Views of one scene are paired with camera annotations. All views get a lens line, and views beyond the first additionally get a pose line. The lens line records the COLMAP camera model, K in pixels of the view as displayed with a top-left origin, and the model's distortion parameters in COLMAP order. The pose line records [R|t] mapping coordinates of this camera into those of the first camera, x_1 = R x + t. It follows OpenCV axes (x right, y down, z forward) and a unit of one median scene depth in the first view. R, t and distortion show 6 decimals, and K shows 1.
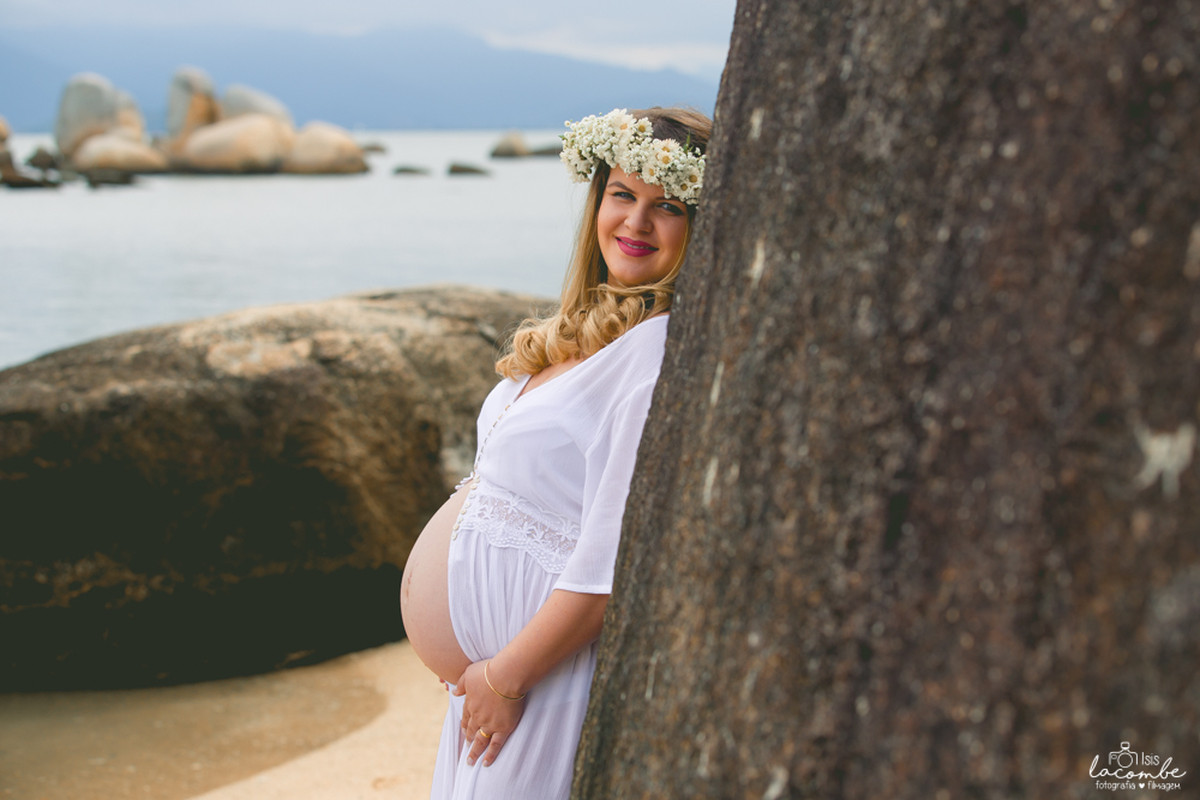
lens RADIAL K [[2418.7, 0, 600.0], [0, 2418.7, 400.0], [0, 0, 1]] dist [-0.221826, 0.256467]
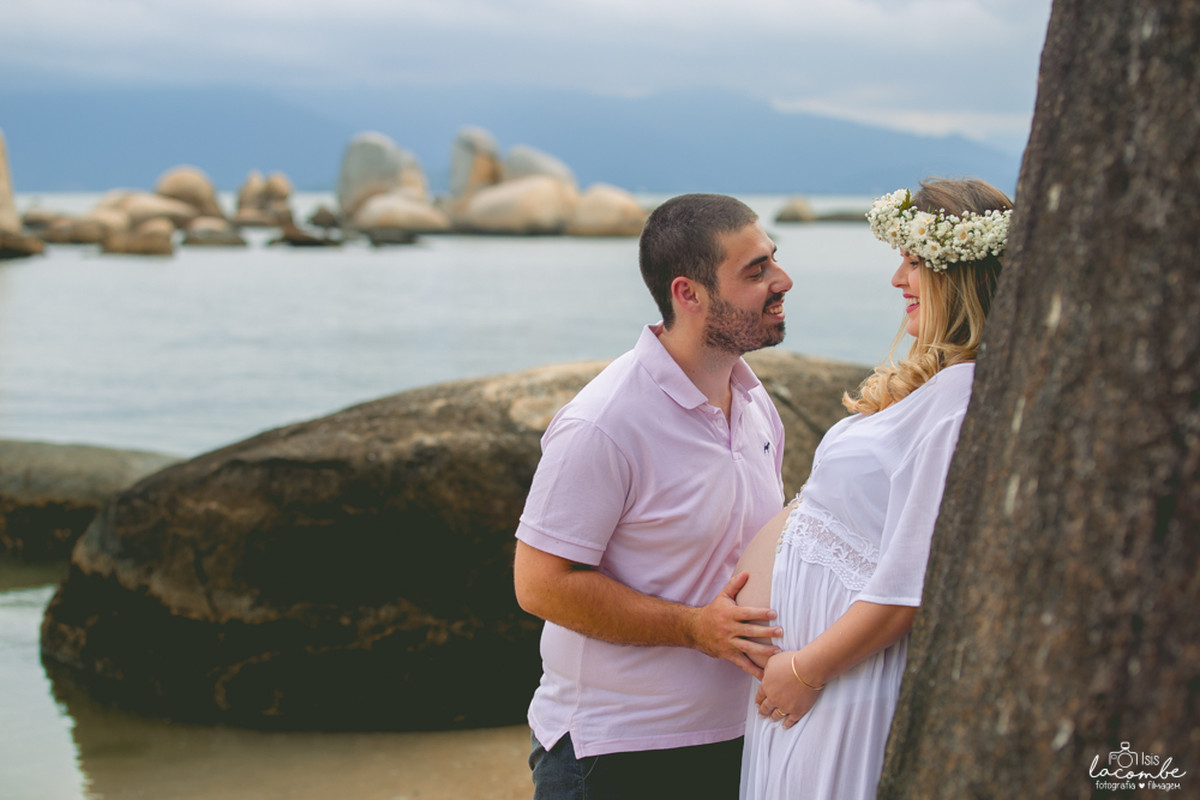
lens RADIAL K [[2557.9, 0, 600.0], [0, 2557.9, 400.0], [0, 0, 1]] dist [-0.276876, 0.300248]
pose [[0.994161, 0.017095, -0.106543, -0.021949], [-0.020357, 0.999354, -0.029606, 0.025425], [0.105968, 0.031602, 0.993867, -0.248984]]
